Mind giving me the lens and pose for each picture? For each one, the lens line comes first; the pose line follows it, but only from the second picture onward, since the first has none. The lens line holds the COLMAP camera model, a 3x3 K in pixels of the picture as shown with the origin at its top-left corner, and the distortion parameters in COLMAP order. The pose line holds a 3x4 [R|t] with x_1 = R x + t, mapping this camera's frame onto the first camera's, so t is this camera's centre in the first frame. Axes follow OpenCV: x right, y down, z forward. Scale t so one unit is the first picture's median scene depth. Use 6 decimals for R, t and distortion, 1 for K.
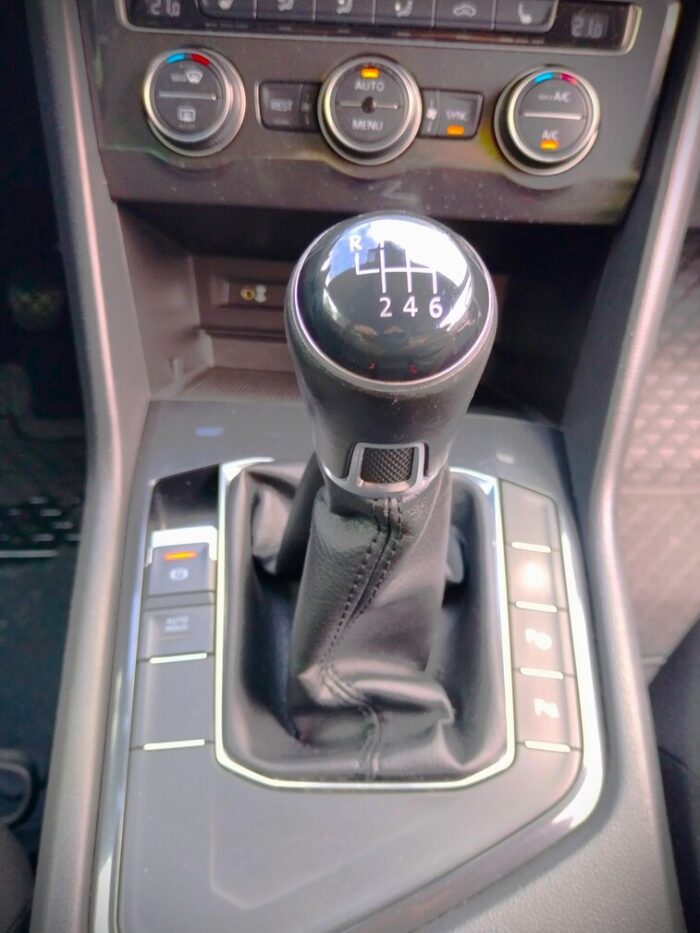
lens RADIAL K [[735.3, 0, 349.6], [0, 735.3, 441.5], [0, 0, 1]] dist [-0.014125, -0.005932]
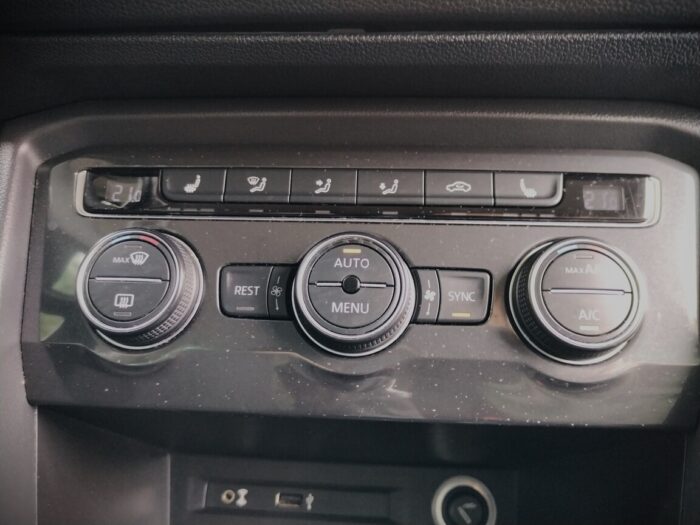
lens RADIAL K [[551.7, 0, 350.0], [0, 551.7, 262.5], [0, 0, 1]] dist [-0.014125, -0.005932]
pose [[0.999838, -0.018010, 0.000461, 0.024557], [0.015741, 0.860861, -0.508597, -0.172674], [0.008763, 0.508522, 0.861005, 0.464669]]
